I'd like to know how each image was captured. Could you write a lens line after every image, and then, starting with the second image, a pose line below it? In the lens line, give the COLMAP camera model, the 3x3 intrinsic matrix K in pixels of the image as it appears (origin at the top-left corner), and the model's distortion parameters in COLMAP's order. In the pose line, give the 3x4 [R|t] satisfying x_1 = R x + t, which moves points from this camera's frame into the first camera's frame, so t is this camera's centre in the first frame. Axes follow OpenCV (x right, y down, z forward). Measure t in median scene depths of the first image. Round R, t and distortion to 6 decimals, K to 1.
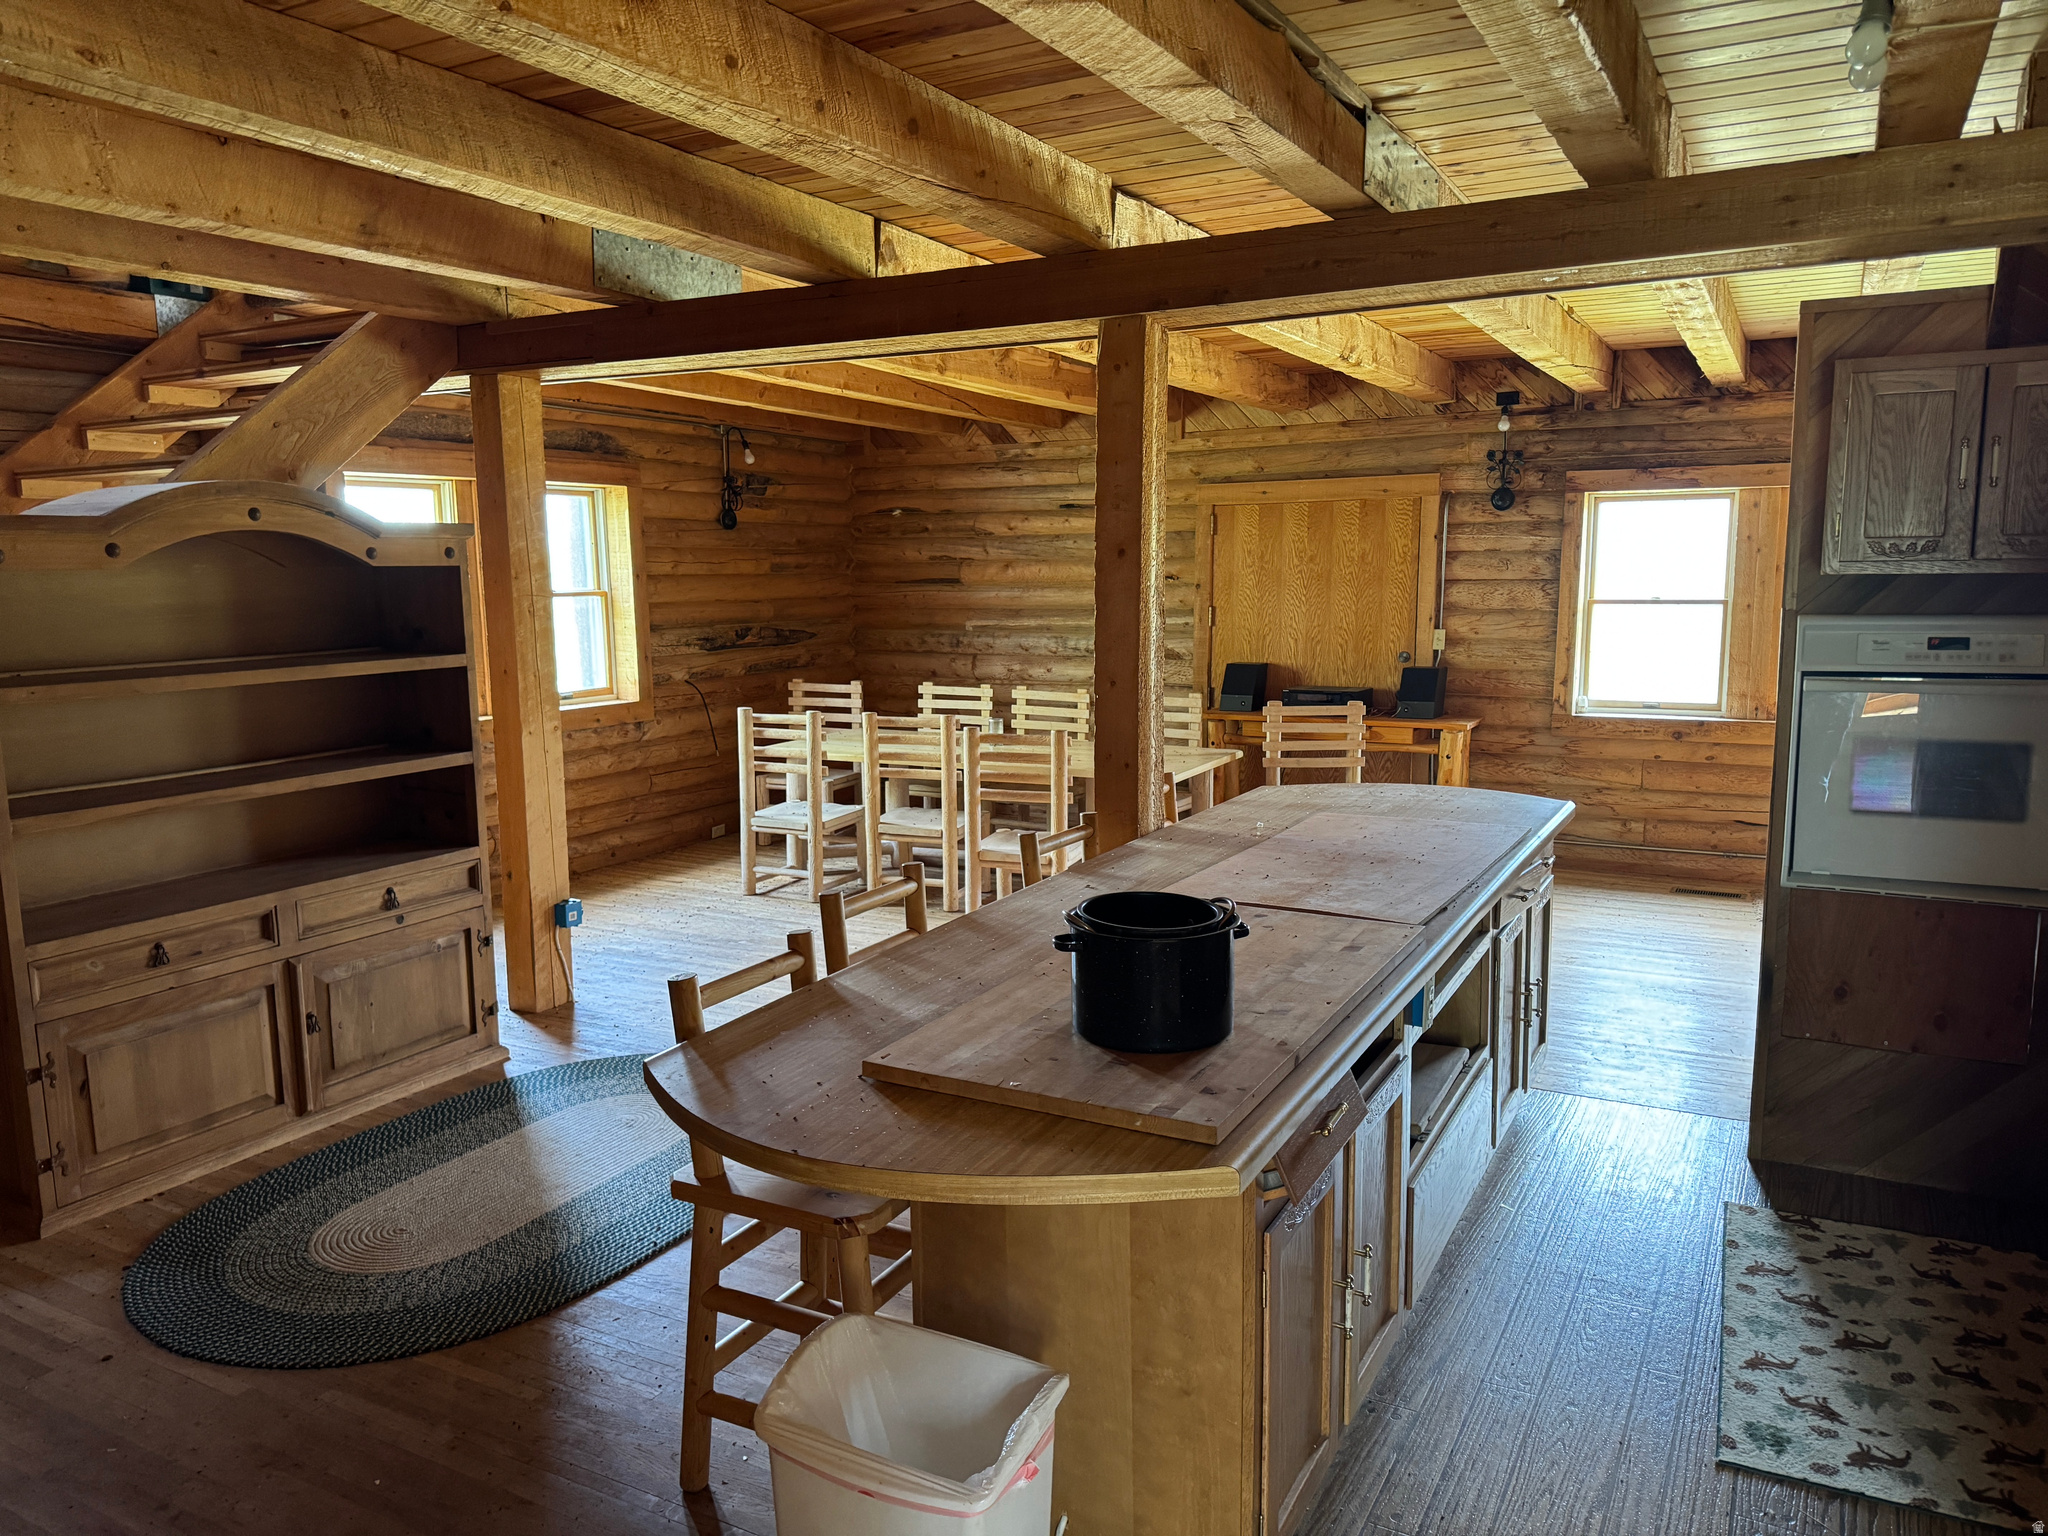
lens RADIAL K [[1427.6, 0, 1024.0], [0, 1427.6, 768.0], [0, 0, 1]] dist [0.012701, -0.006018]
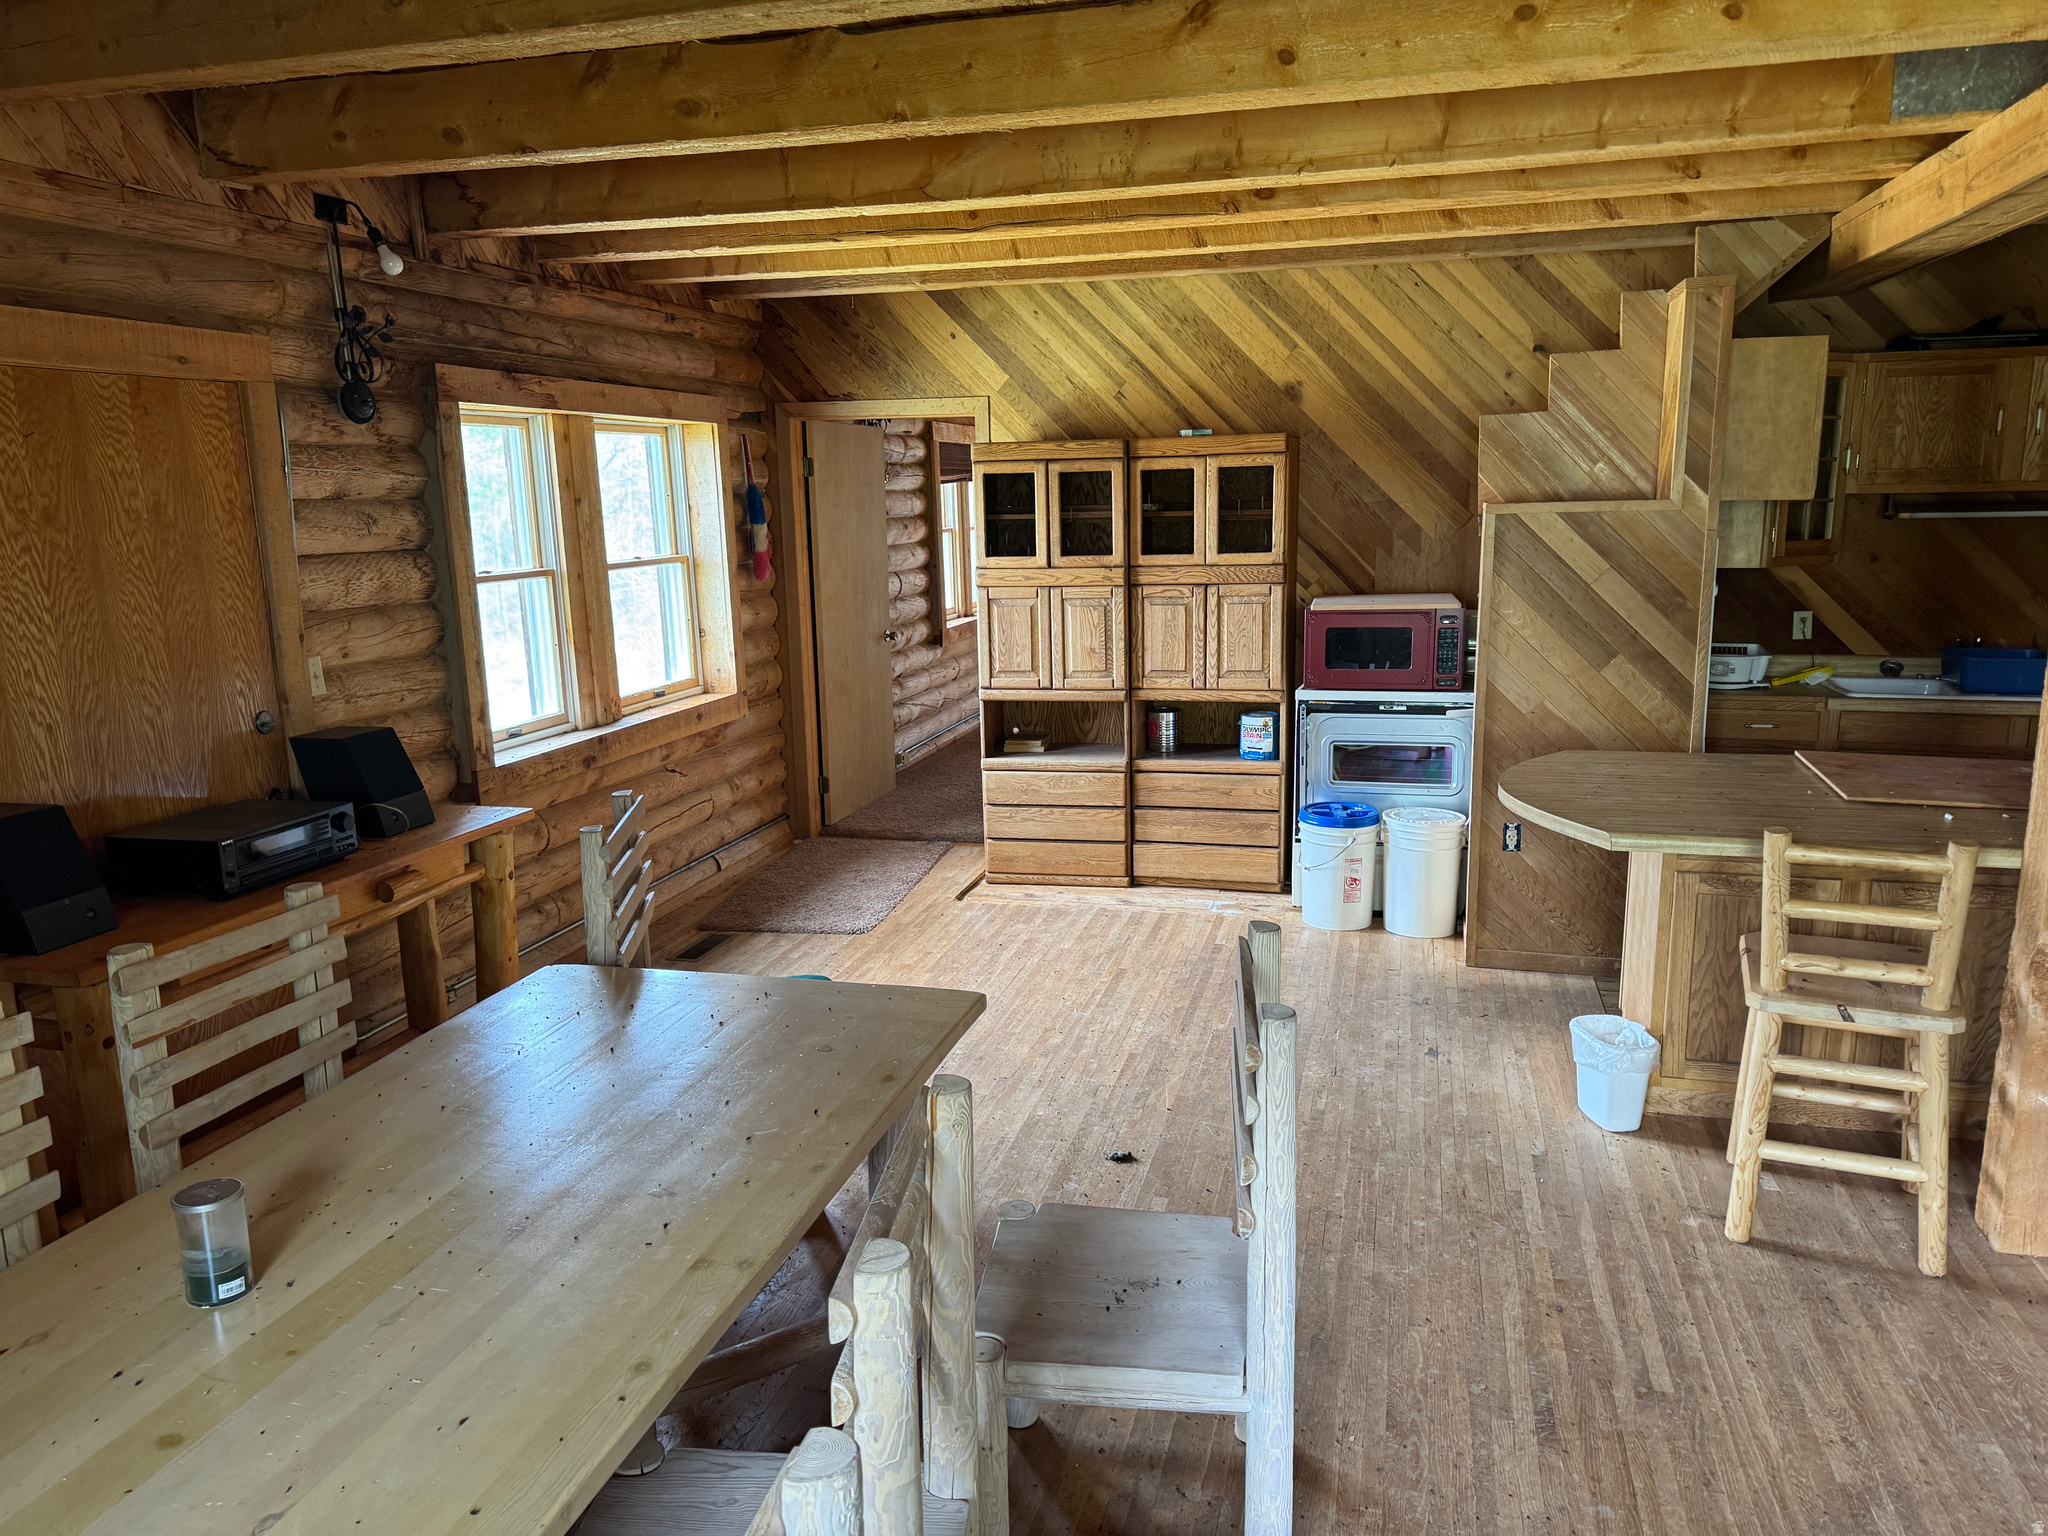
lens RADIAL K [[1522.8, 0, 1019.6], [0, 1522.8, 742.2], [0, 0, 1]] dist [0.151077, -0.105363]
pose [[-0.243784, -0.147290, 0.958580, -0.305042], [0.155935, 0.969588, 0.188638, -0.134729], [-0.957211, 0.195463, -0.213402, 0.902450]]
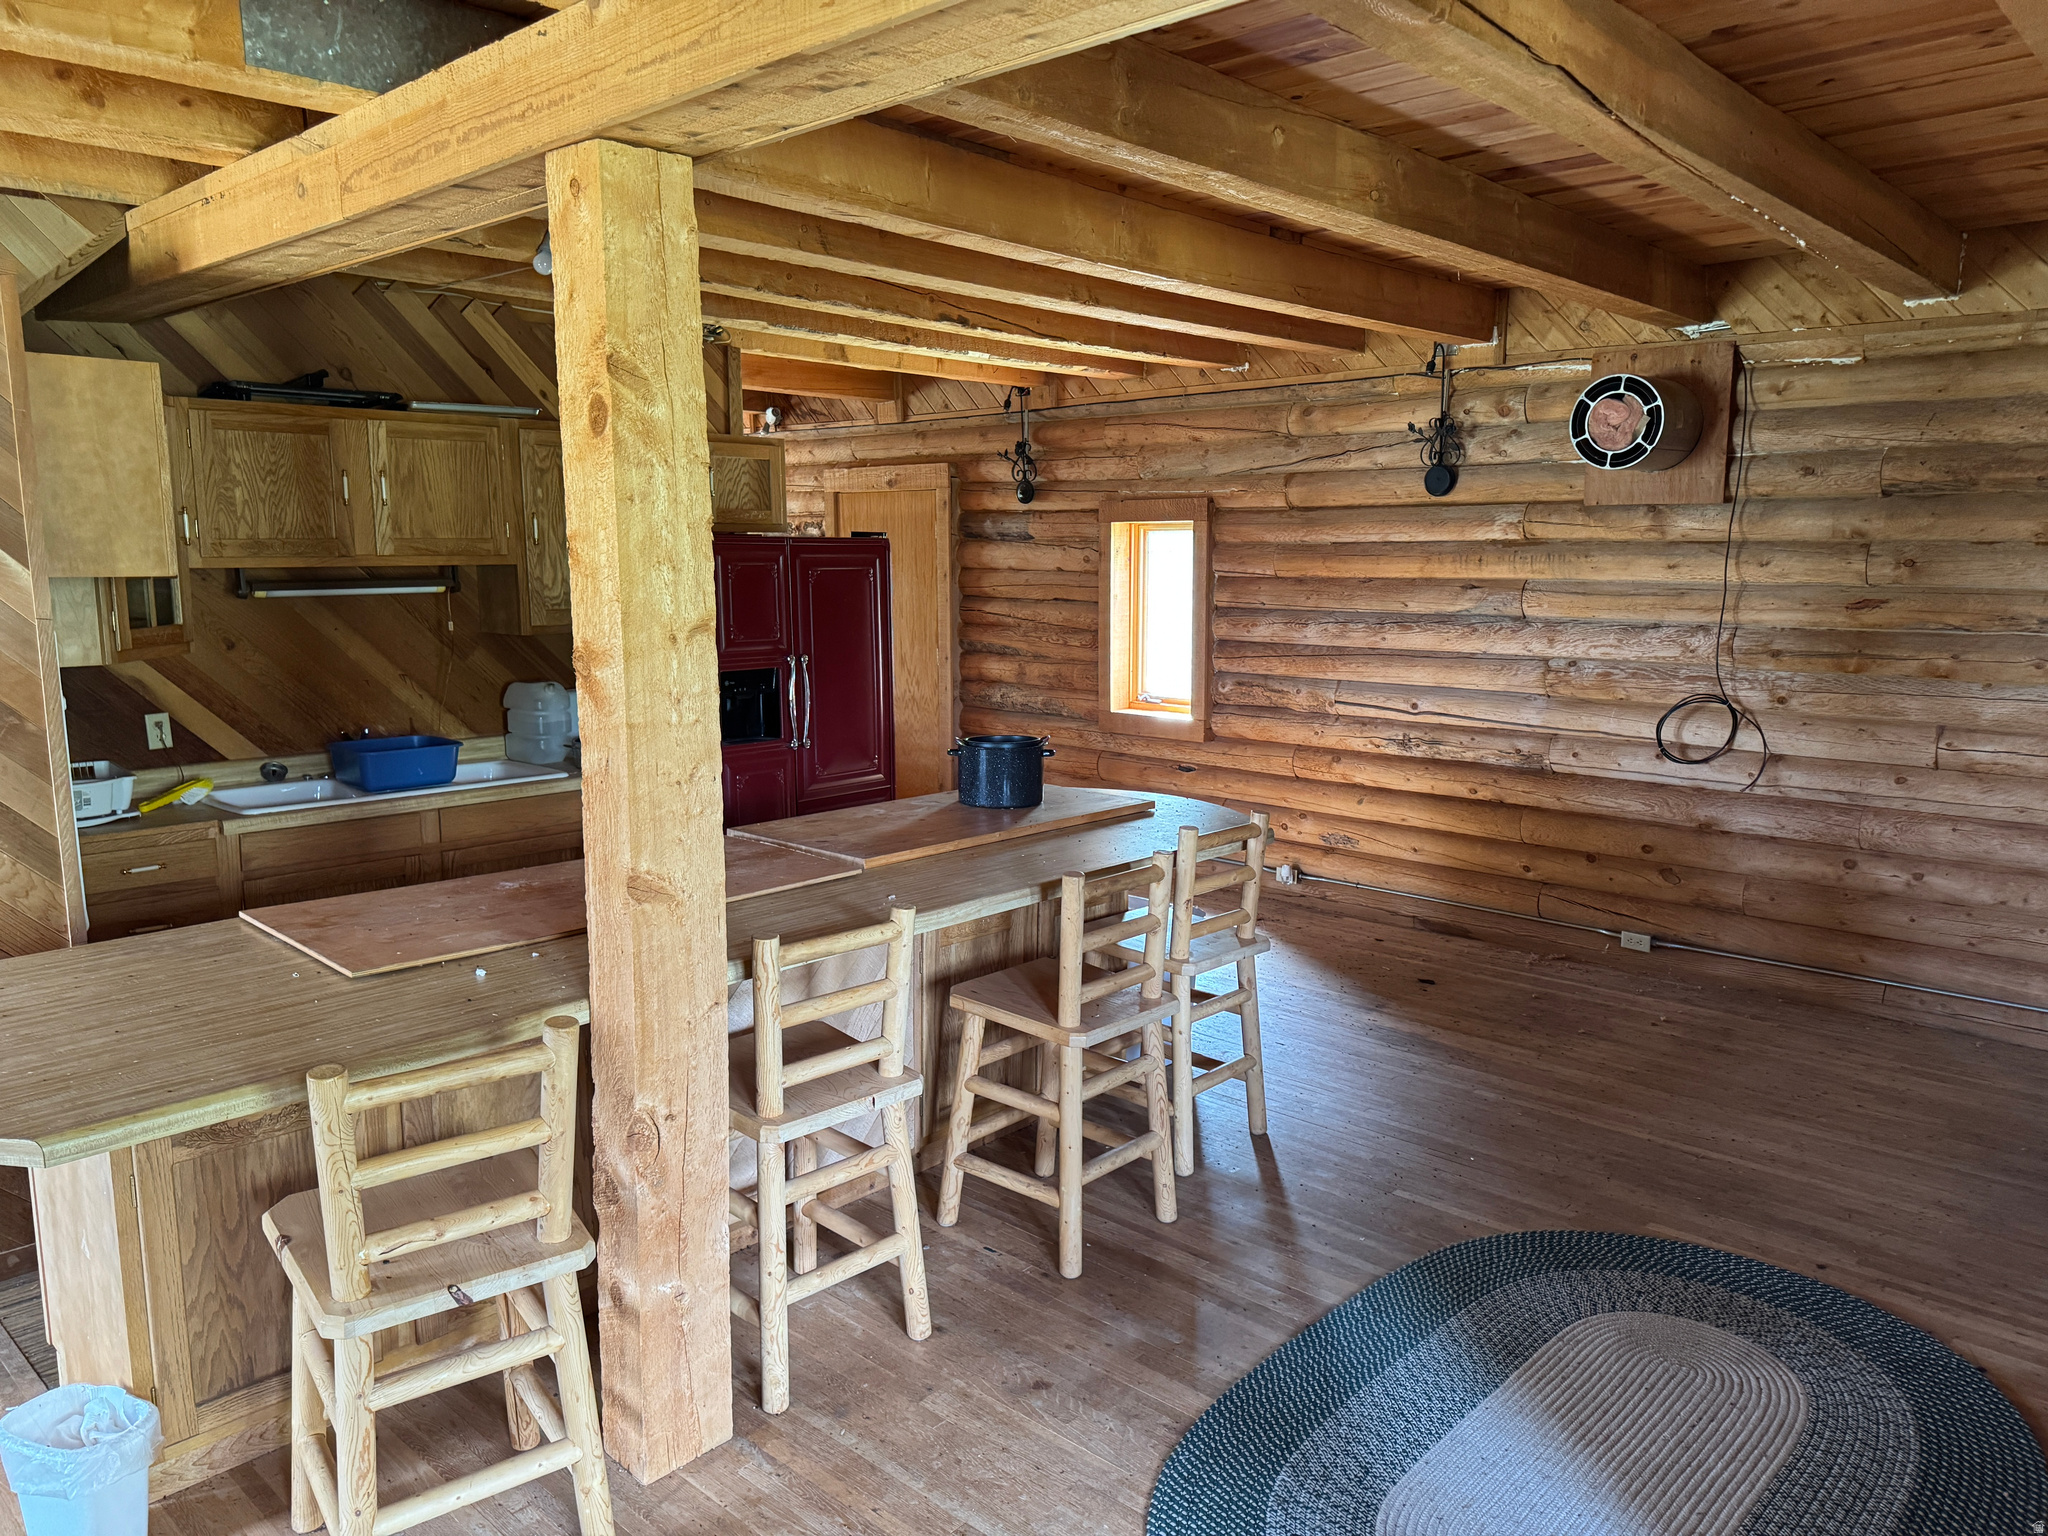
lens RADIAL K [[1375.7, 0, 1020.3], [0, 1375.7, 751.8], [0, 0, 1]] dist [-0.003153, -0.008665]
pose [[-0.976846, -0.020616, 0.212946, -0.089301], [0.043473, 0.955454, 0.291922, -0.119297], [-0.209478, 0.294420, -0.932435, 0.788974]]
